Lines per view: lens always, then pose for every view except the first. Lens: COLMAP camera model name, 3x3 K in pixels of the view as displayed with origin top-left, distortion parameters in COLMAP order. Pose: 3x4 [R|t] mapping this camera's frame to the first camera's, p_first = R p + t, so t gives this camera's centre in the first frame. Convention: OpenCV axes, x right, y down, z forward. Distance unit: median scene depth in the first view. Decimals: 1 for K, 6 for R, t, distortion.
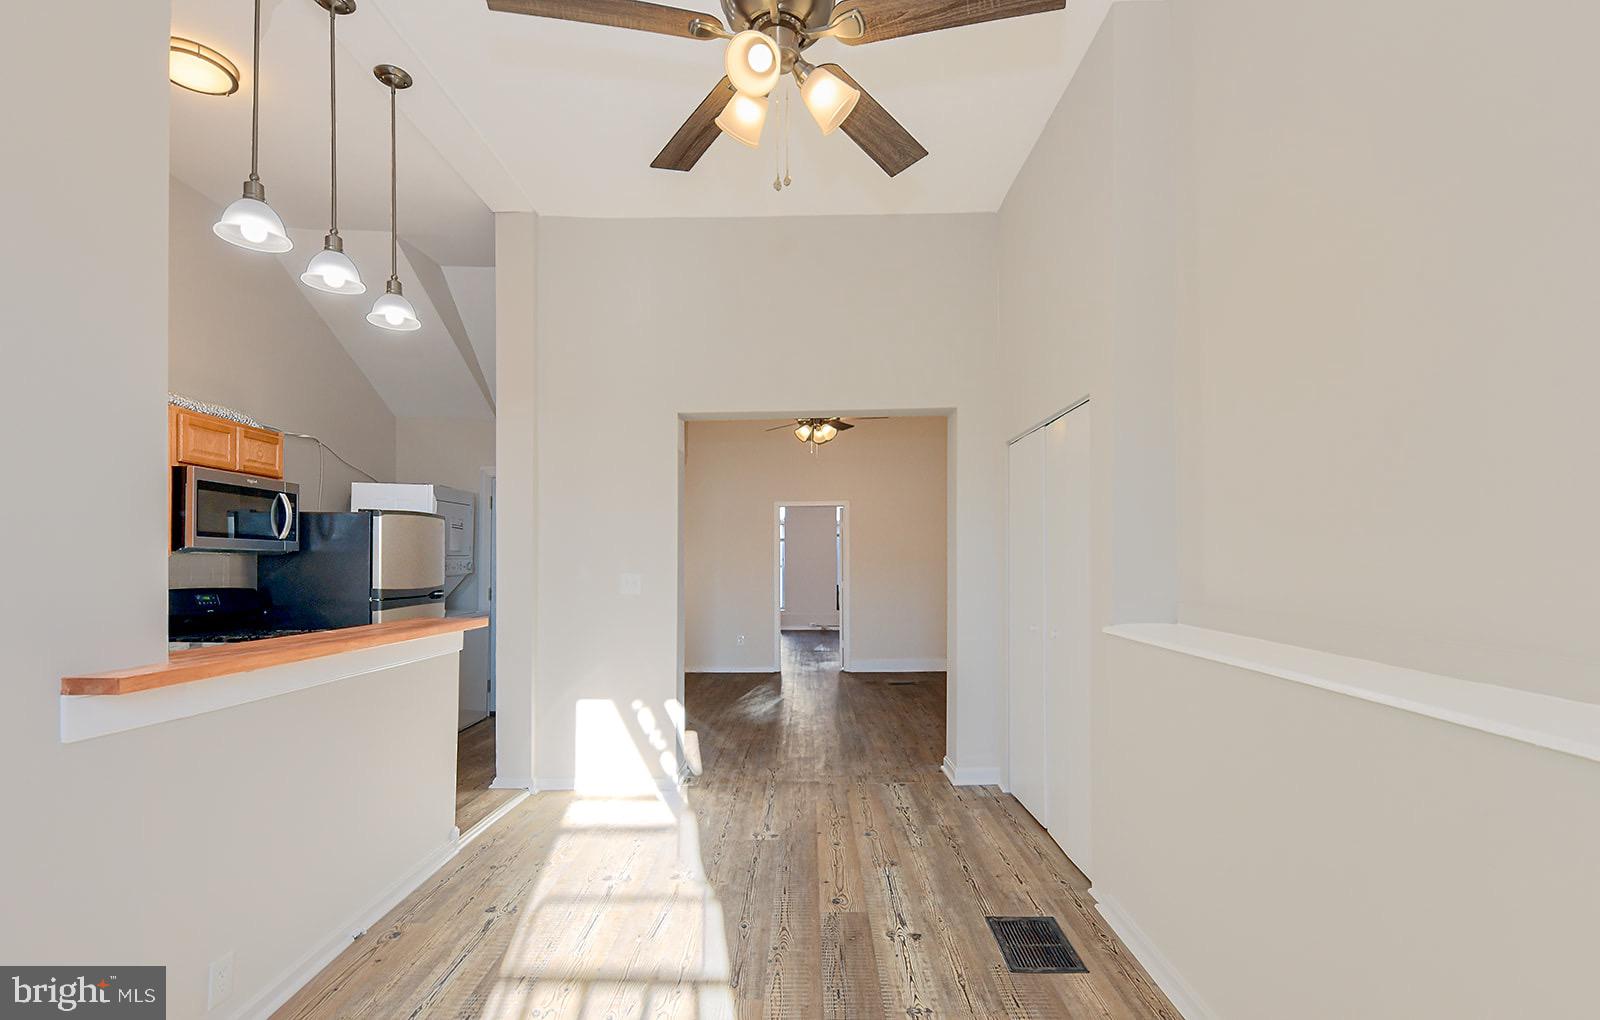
lens RADIAL K [[716.5, 0, 801.7], [0, 716.5, 540.1], [0, 0, 1]] dist [0.044693, 0.000161]
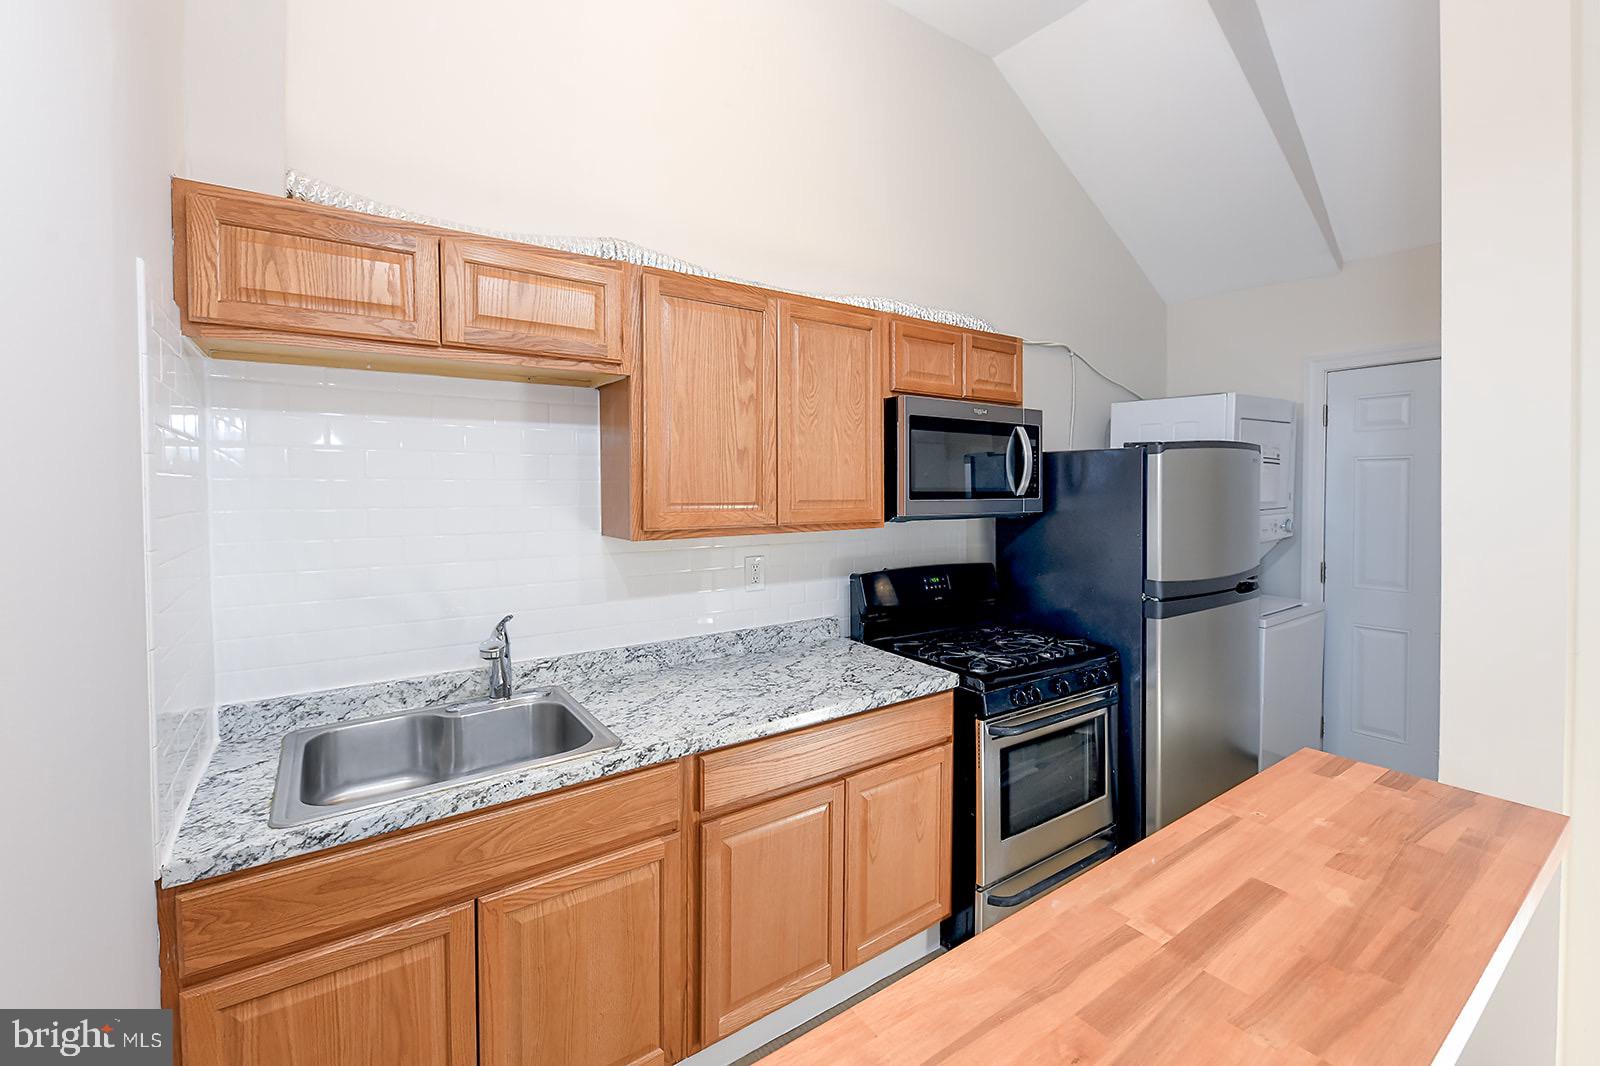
lens RADIAL K [[654.2, 0, 808.4], [0, 654.2, 506.6], [0, 0, 1]] dist [-0.000780, -0.000084]
pose [[0.560889, 0.024336, -0.827533, -0.340204], [0.032114, 0.998176, 0.051120, -0.029185], [0.827268, -0.055248, 0.559085, 0.532059]]
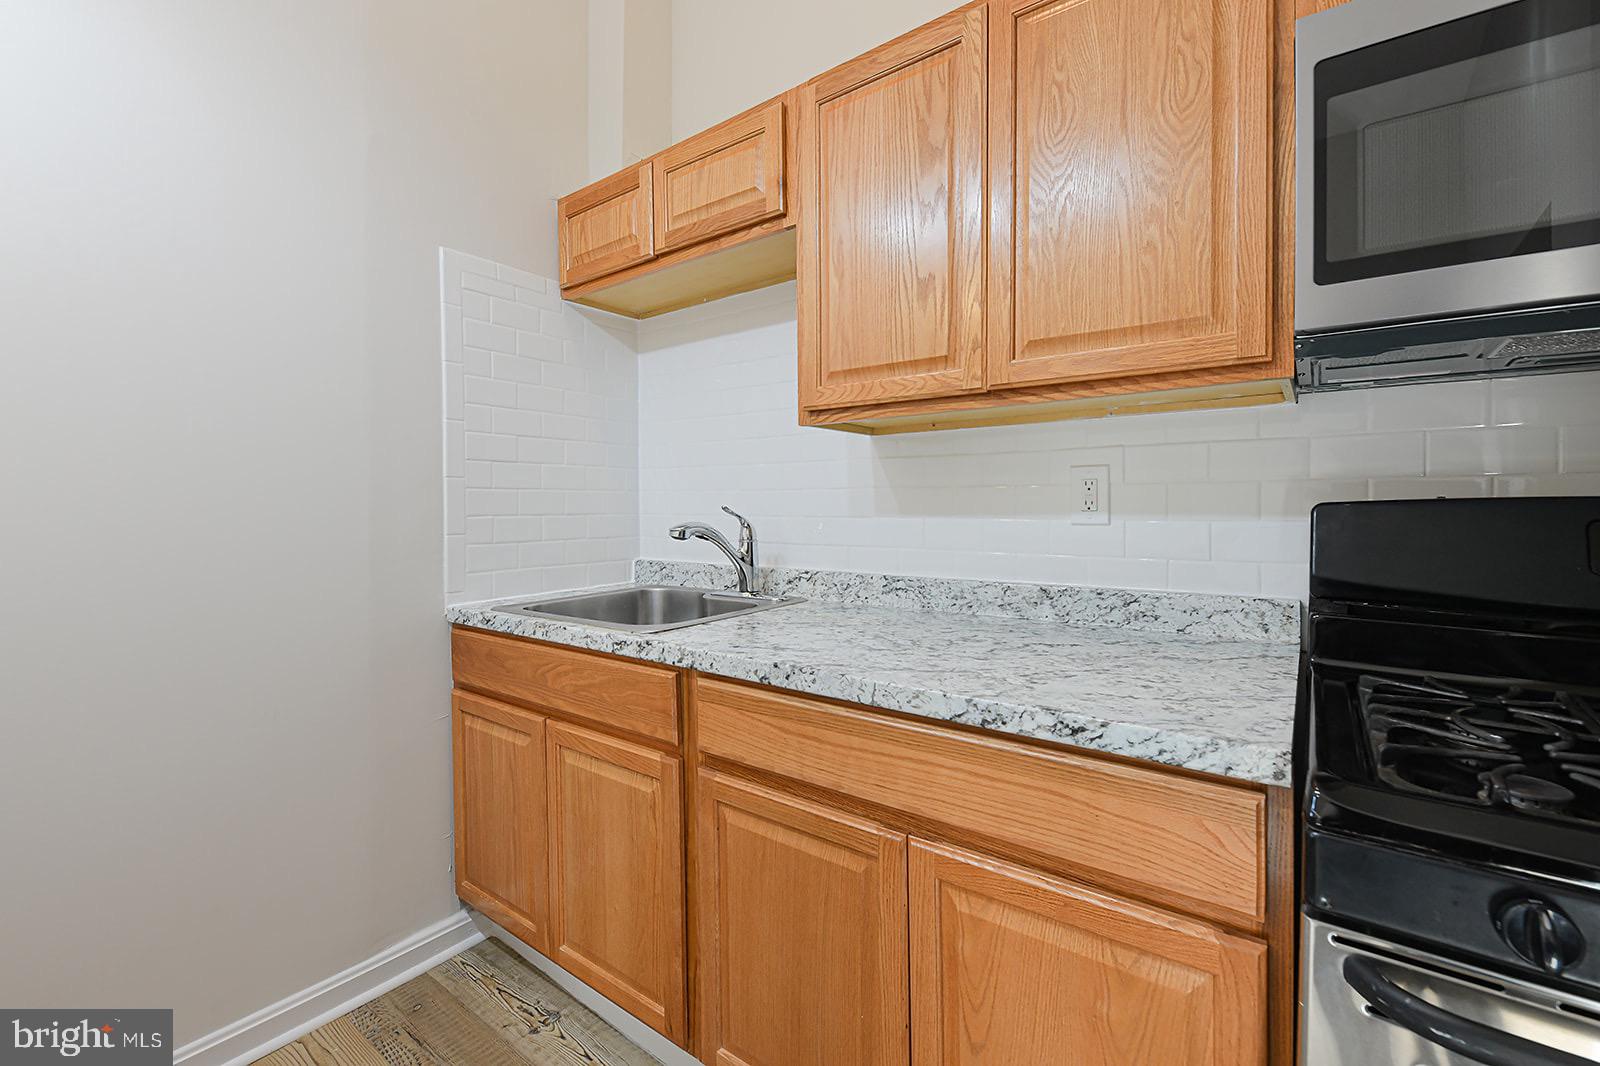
lens RADIAL K [[666.9, 0, 824.8], [0, 666.9, 513.7], [0, 0, 1]] dist [0.002618, 0.000013]
pose [[-0.592444, 0.016984, -0.805433, -0.485194], [0.037685, 0.999268, -0.006647, 0.067217], [0.804730, -0.034291, -0.592650, 0.919134]]
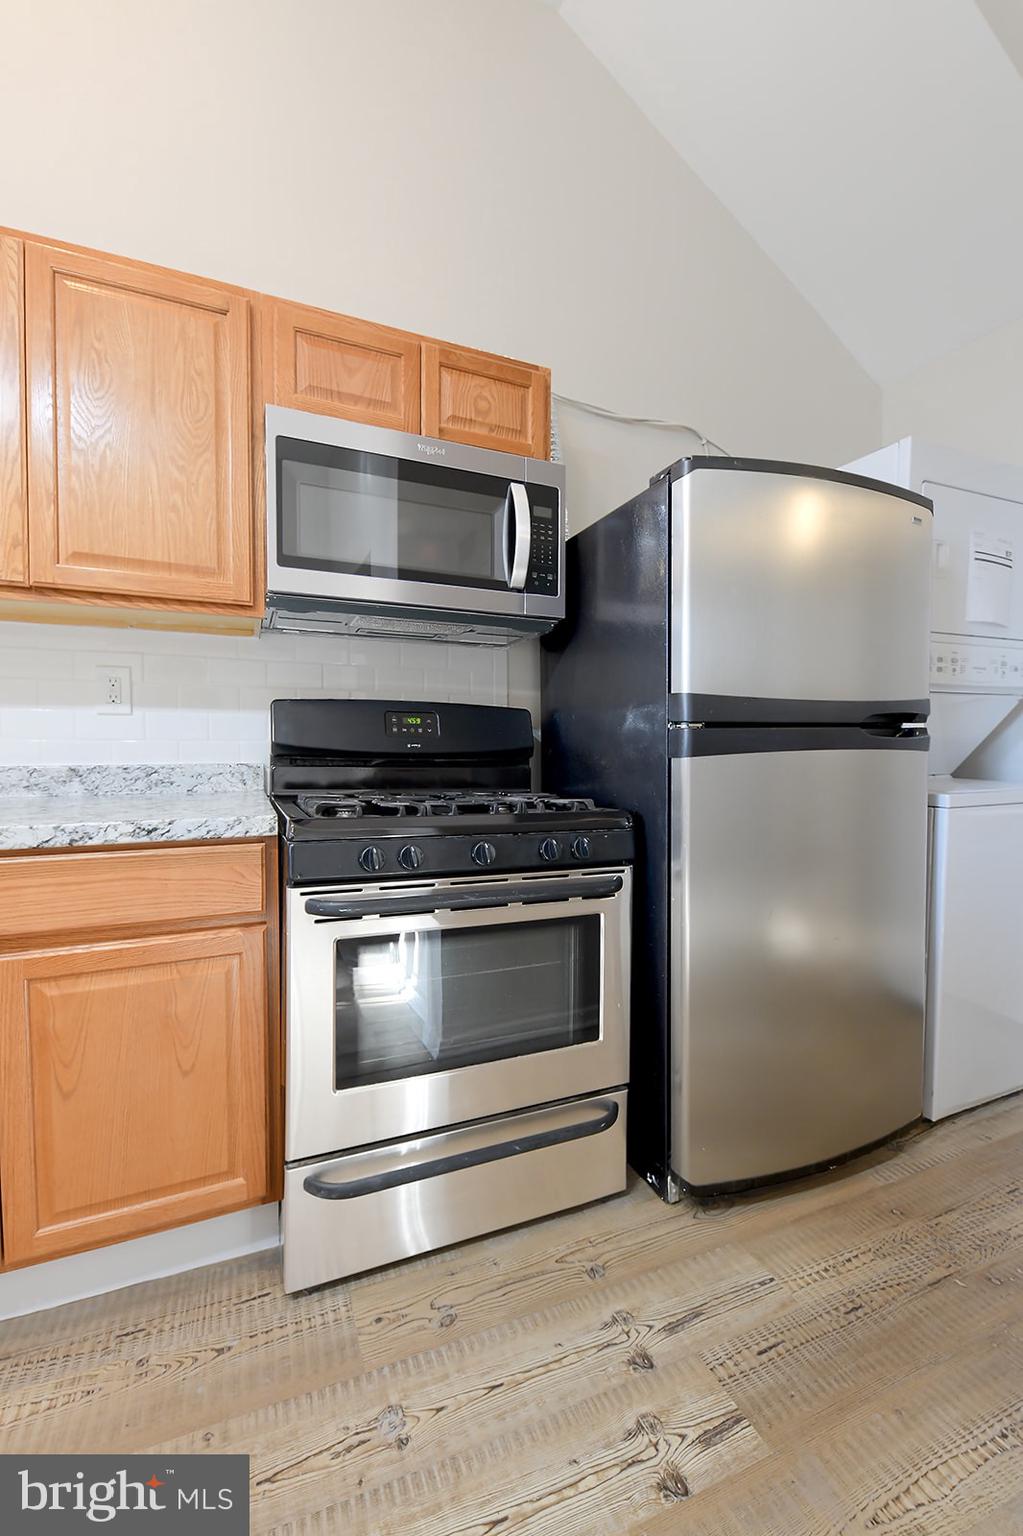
lens RADIAL K [[640.2, 0, 511.5], [0, 640.2, 768.0], [0, 0, 1]] dist [0.002618, 0.000013]
pose [[0.389005, 0.038901, -0.920414, -0.365991], [0.029377, 0.998076, 0.054599, 0.096017], [0.920767, -0.048278, 0.387114, 0.896896]]
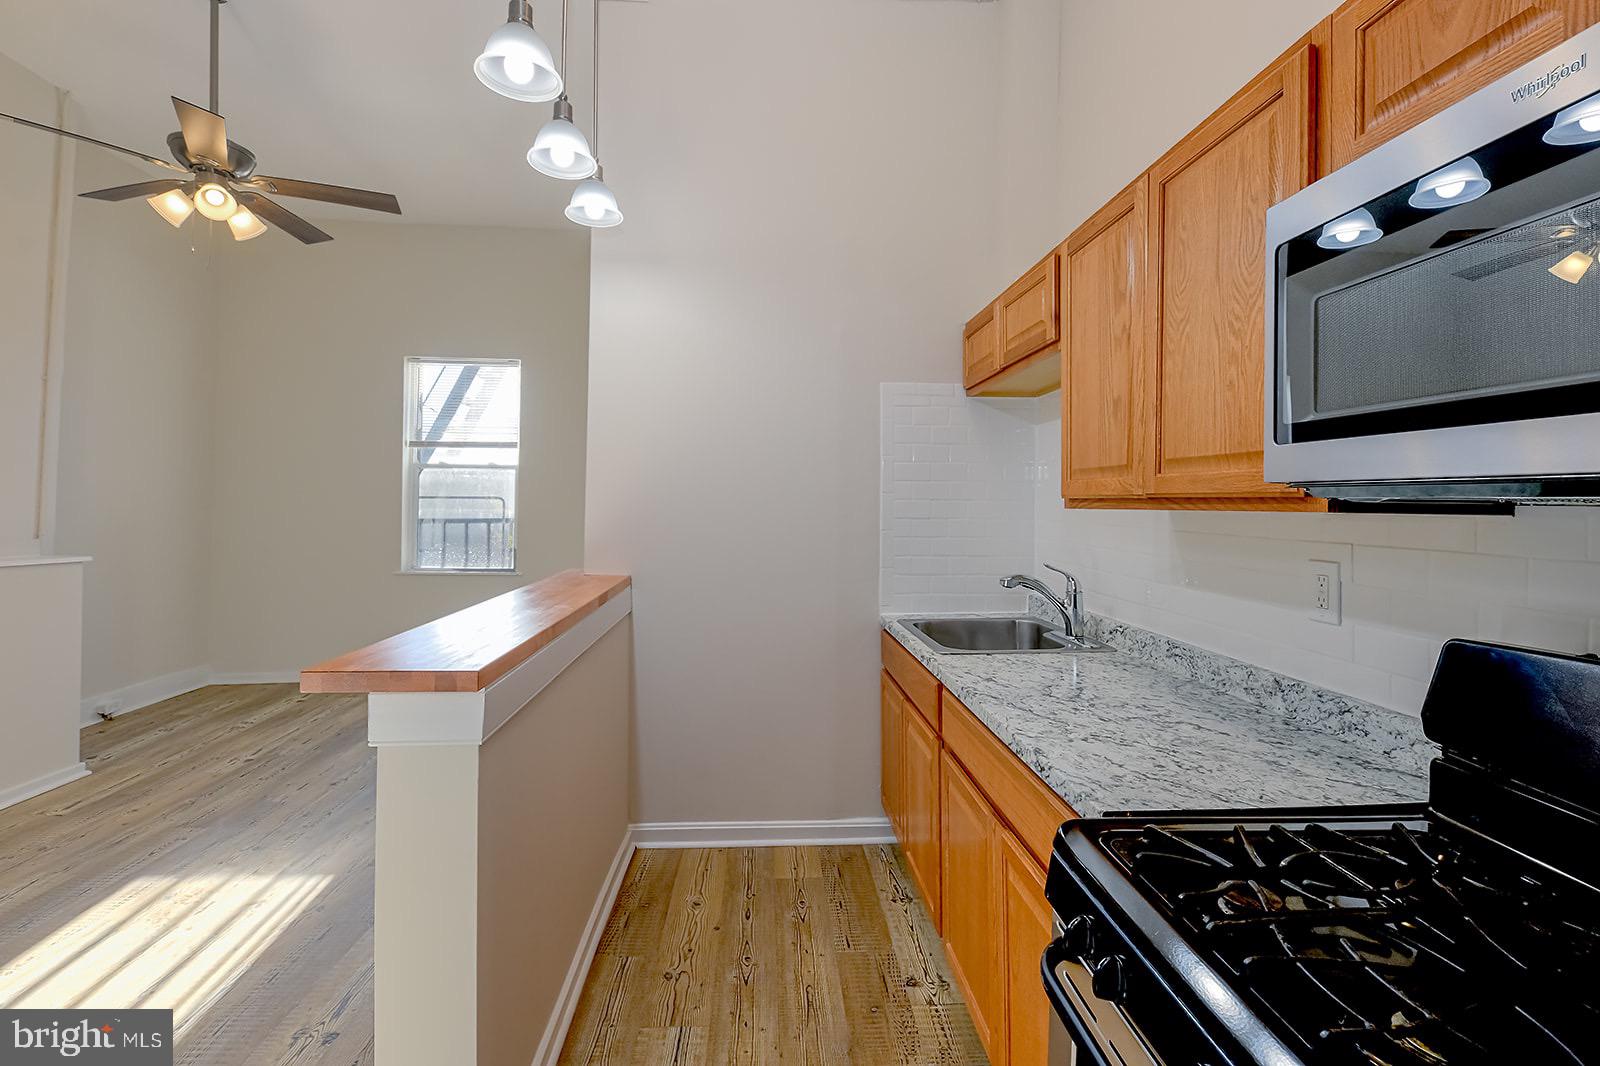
lens RADIAL K [[706.7, 0, 794.7], [0, 706.7, 489.7], [0, 0, 1]] dist [0.002283, -0.006625]
pose [[-0.998962, -0.002243, -0.045507, -0.569566], [0.000111, 0.998665, -0.051653, 0.026559], [0.045562, -0.051605, -0.997628, 1.175580]]
